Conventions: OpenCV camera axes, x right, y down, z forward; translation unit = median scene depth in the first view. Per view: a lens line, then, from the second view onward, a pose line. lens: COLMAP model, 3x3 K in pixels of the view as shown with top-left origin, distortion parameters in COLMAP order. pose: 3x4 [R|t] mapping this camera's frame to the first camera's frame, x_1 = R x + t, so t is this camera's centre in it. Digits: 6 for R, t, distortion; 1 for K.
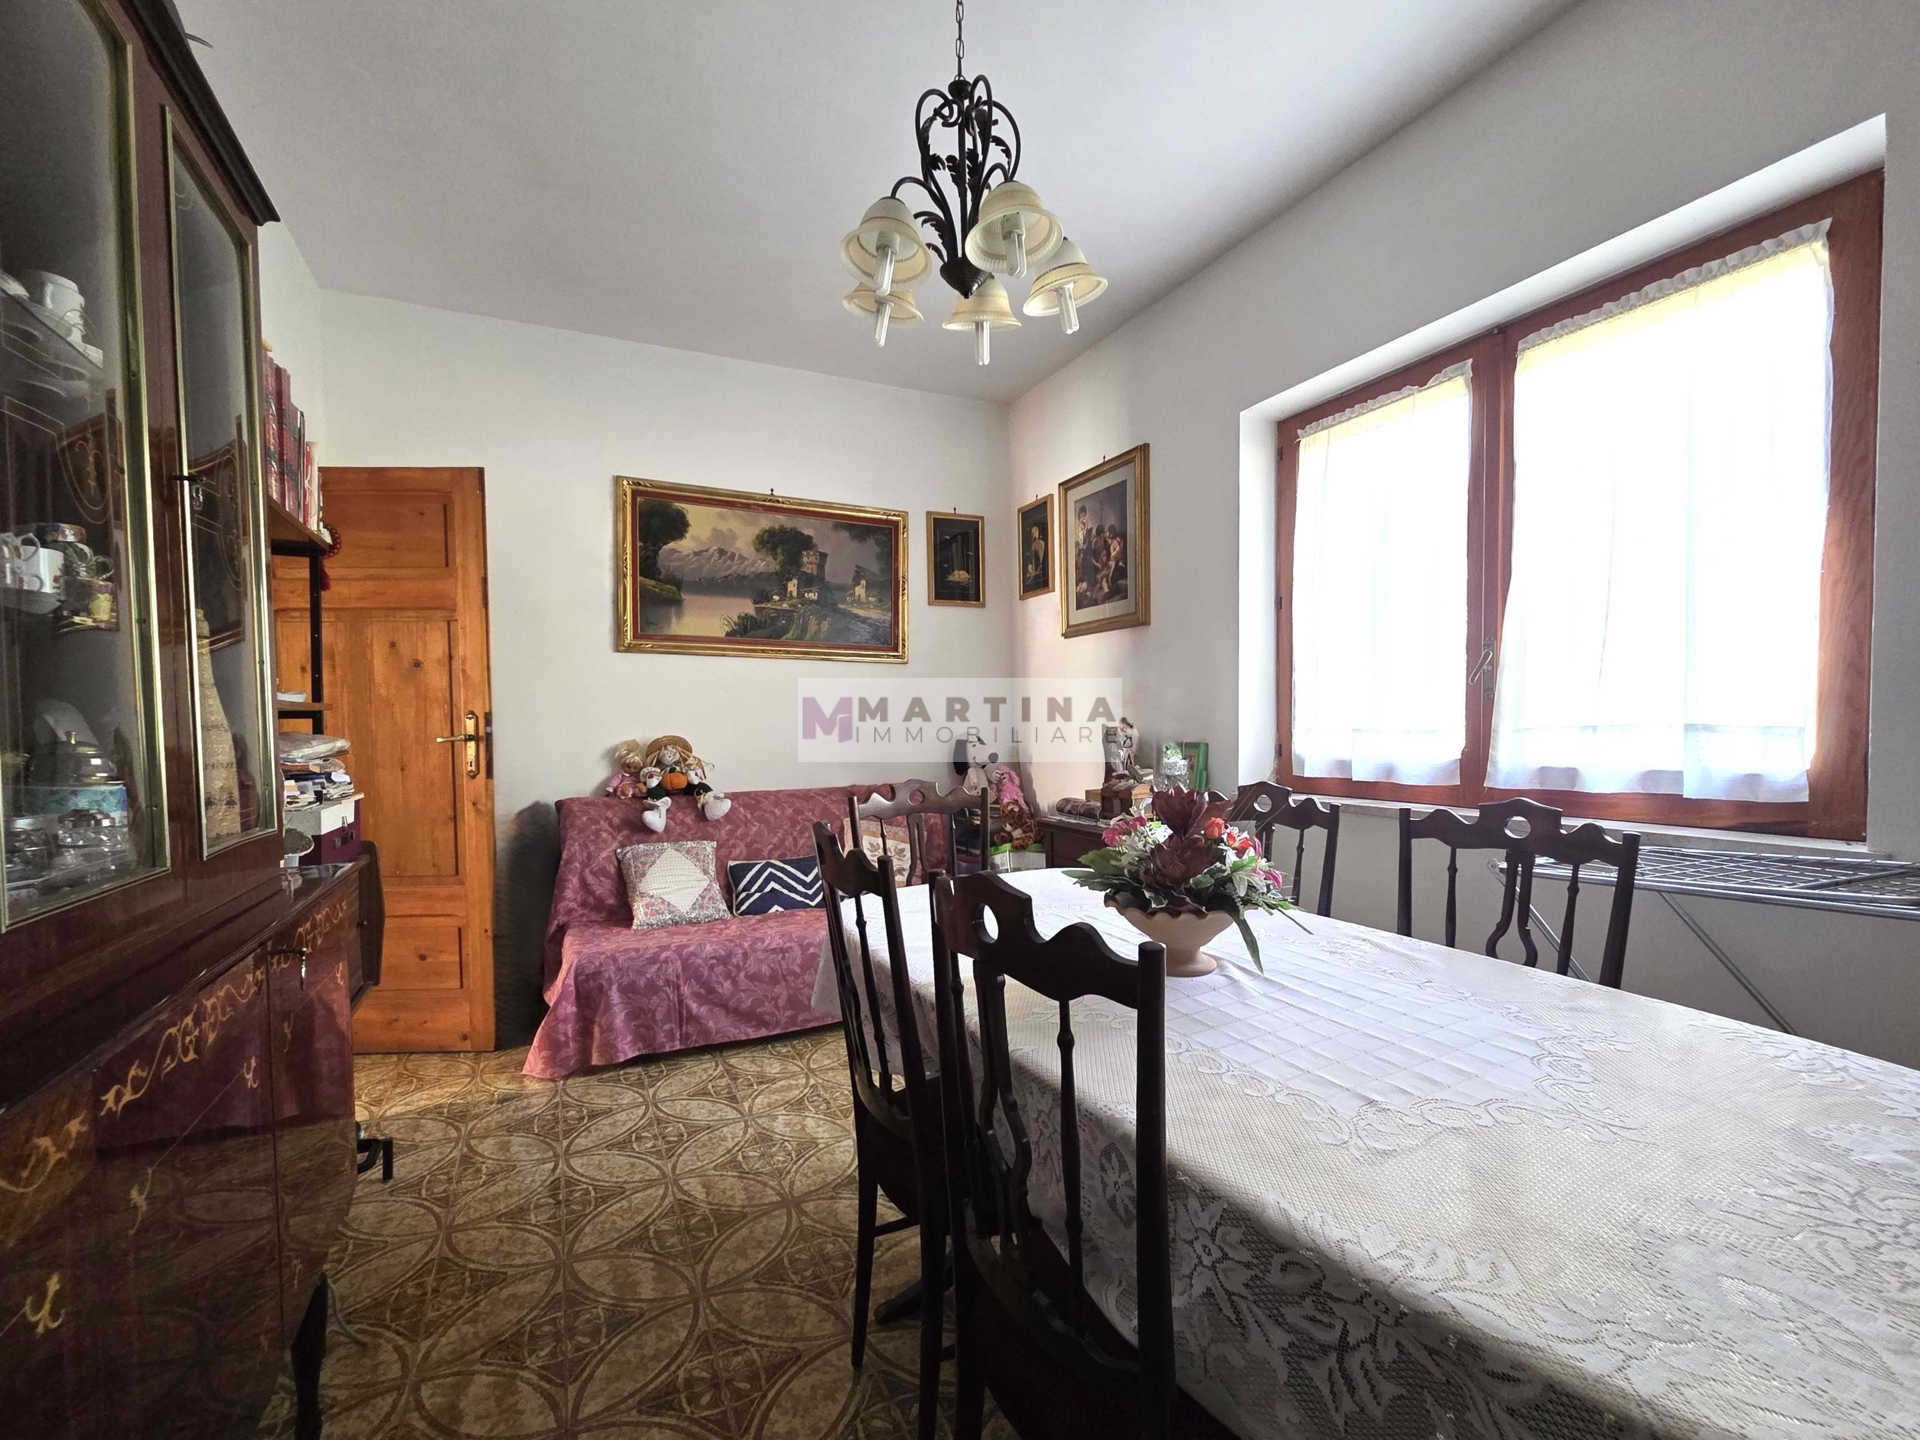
lens RADIAL K [[816.3, 0, 958.7], [0, 816.3, 753.8], [0, 0, 1]] dist [0.000937, 0.000023]
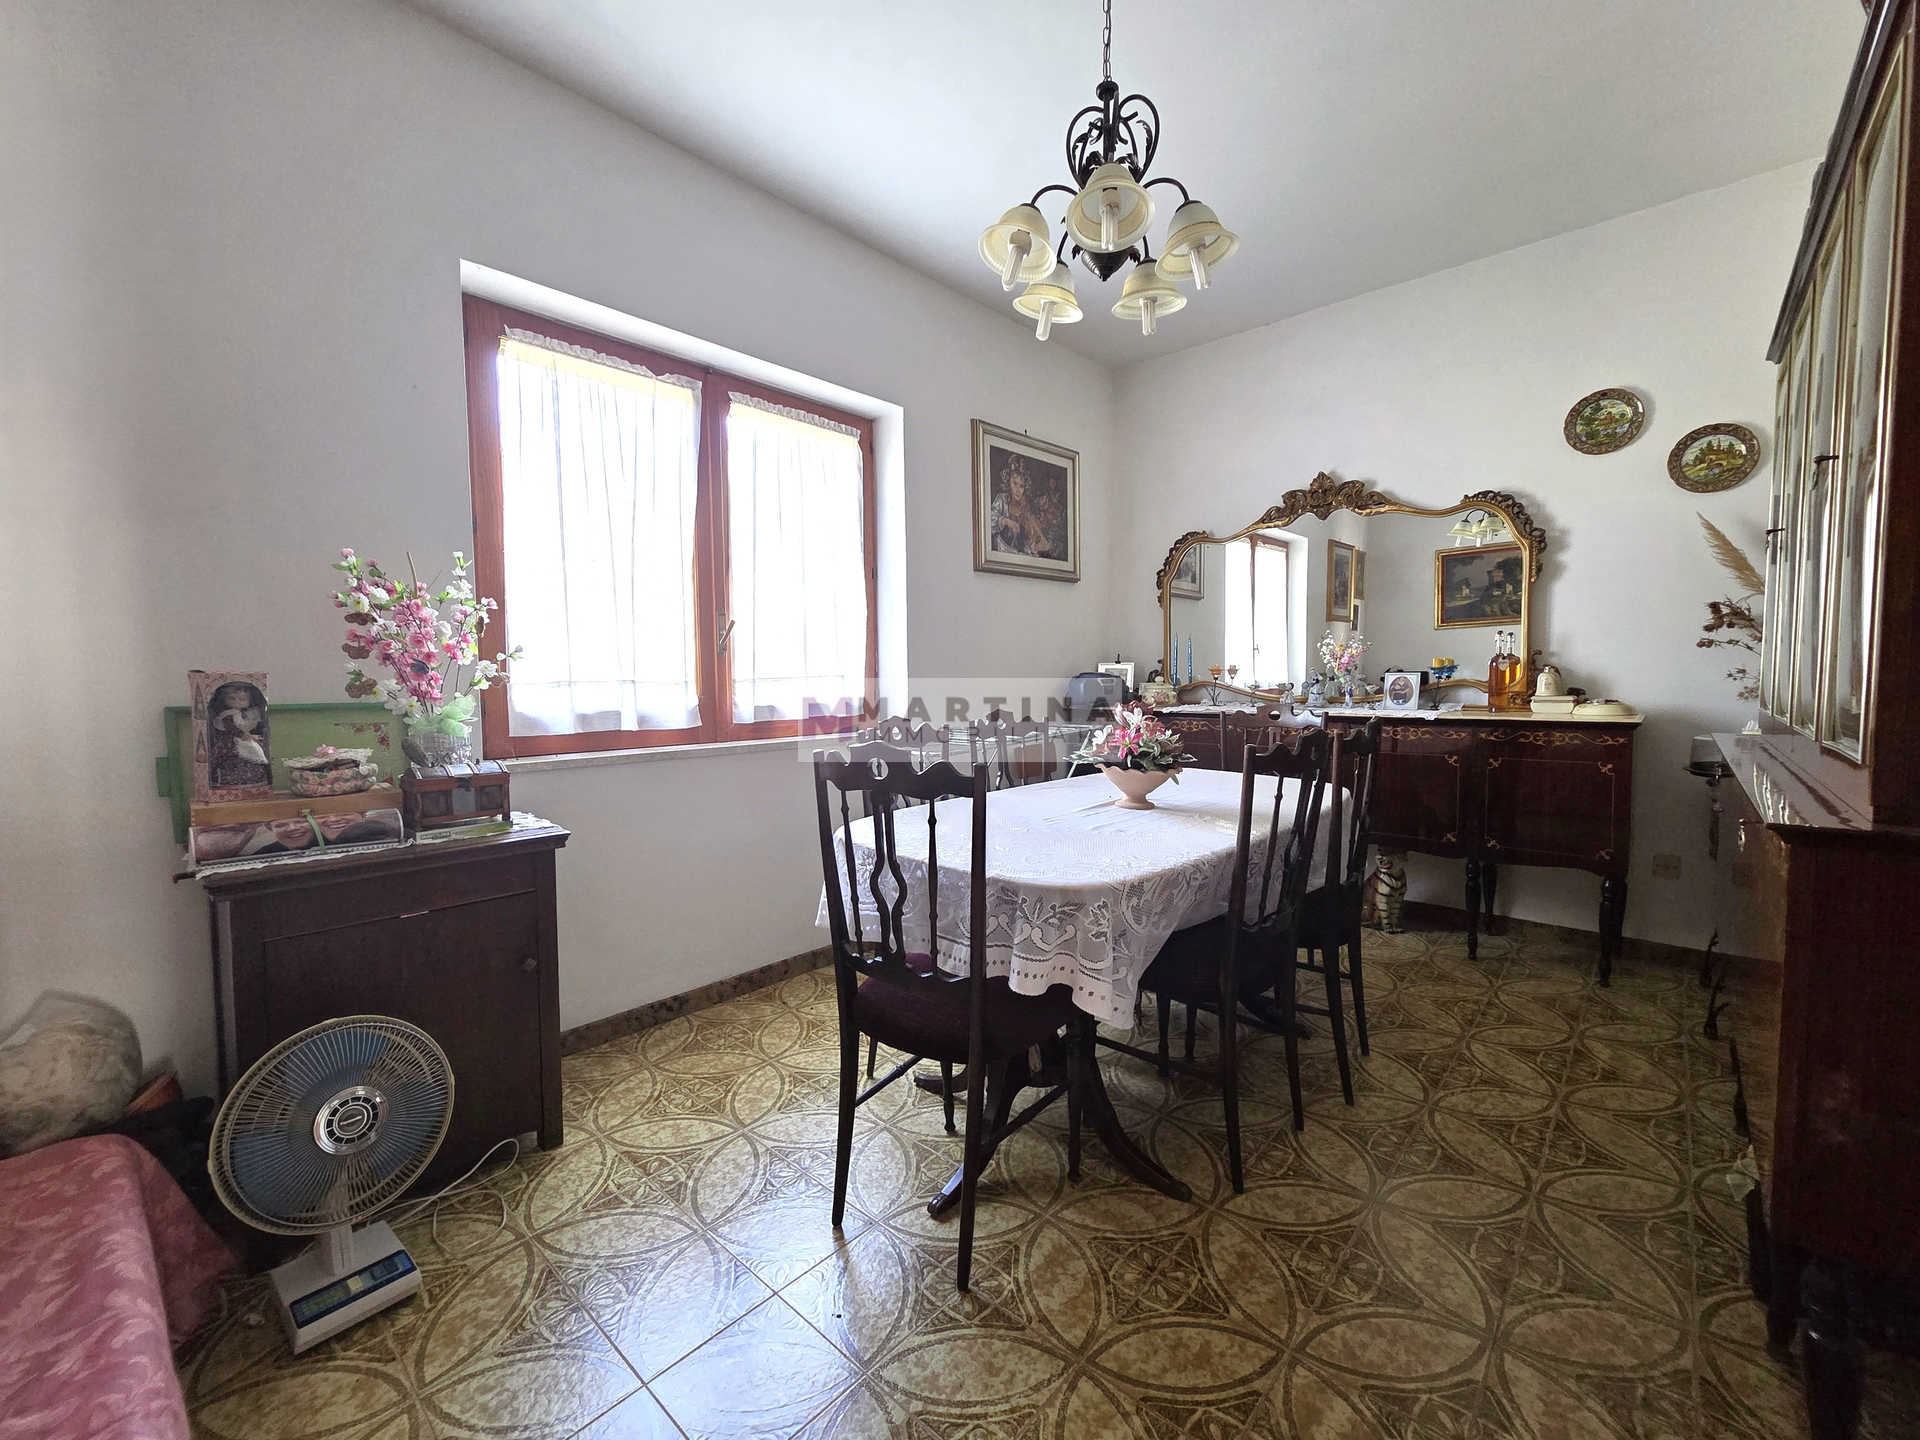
lens RADIAL K [[773.0, 0, 960.0], [0, 773.0, 720.0], [0, 0, 1]] dist [-0.000129, -0.000063]
pose [[-0.355819, -0.039715, 0.933711, -0.874036], [0.052840, 0.996643, 0.062528, -0.030586], [-0.933060, 0.071586, -0.352526, 1.499020]]
